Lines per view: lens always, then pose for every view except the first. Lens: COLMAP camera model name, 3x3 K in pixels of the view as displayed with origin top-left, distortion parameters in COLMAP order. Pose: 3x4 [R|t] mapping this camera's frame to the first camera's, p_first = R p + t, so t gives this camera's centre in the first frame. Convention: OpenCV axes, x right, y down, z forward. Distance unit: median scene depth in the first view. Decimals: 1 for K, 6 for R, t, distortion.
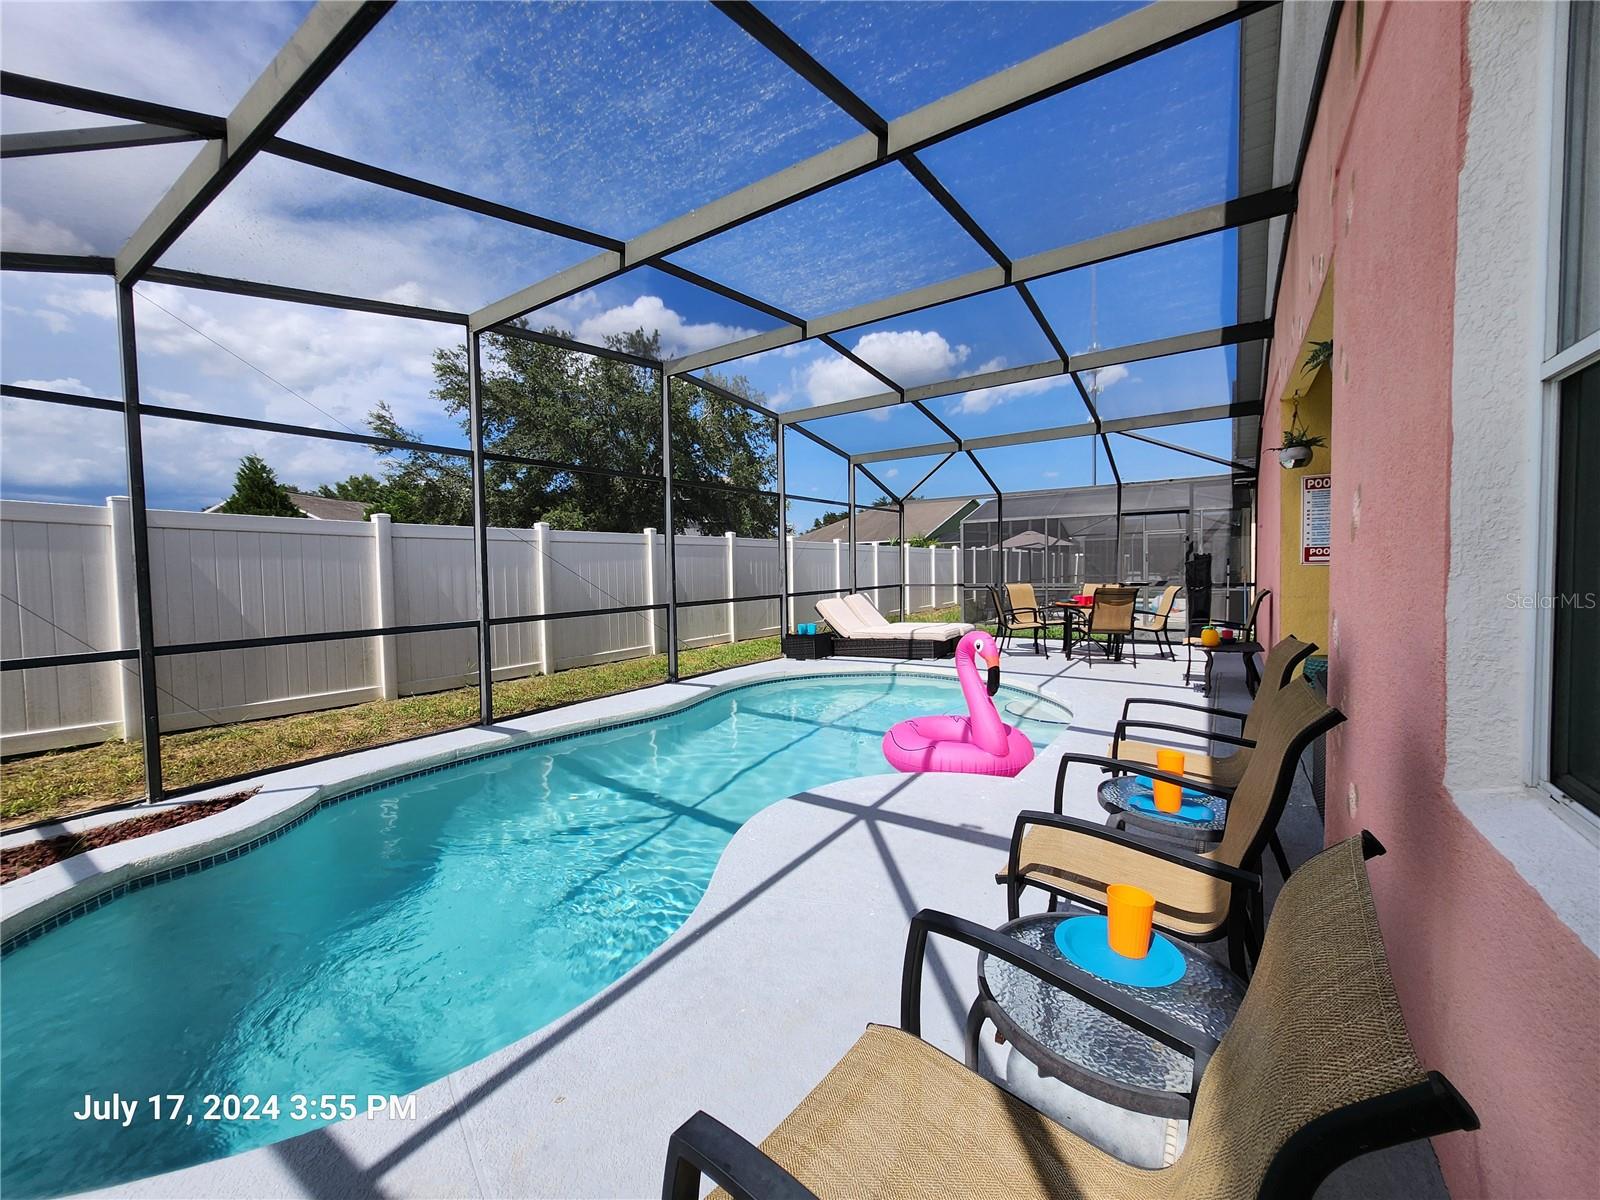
lens RADIAL K [[627.9, 0, 788.9], [0, 627.9, 593.3], [0, 0, 1]] dist [-0.001546, -0.000798]
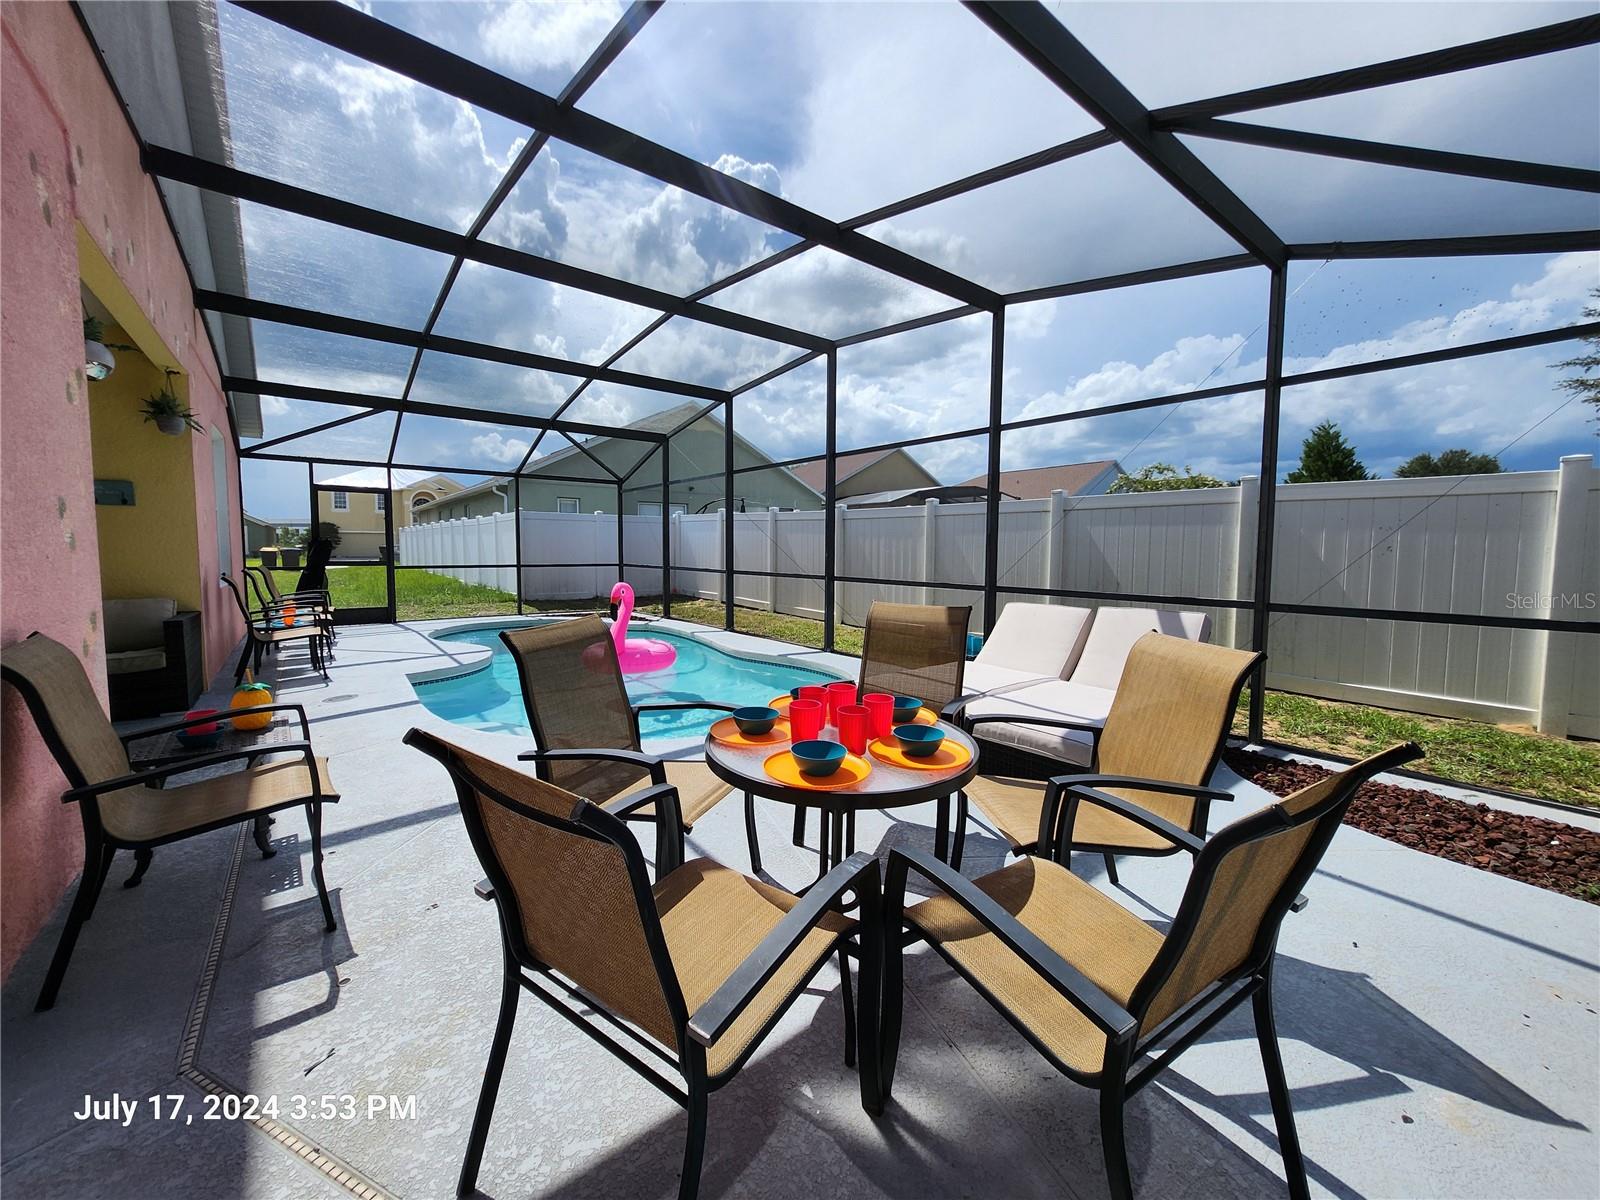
lens RADIAL K [[627.9, 0, 788.9], [0, 627.9, 593.3], [0, 0, 1]] dist [-0.001546, -0.000798]
pose [[-0.320796, 0.079515, -0.943805, 0.576188], [-0.040519, 0.994405, 0.097550, -0.037672], [0.946281, 0.069536, -0.315780, 0.917672]]
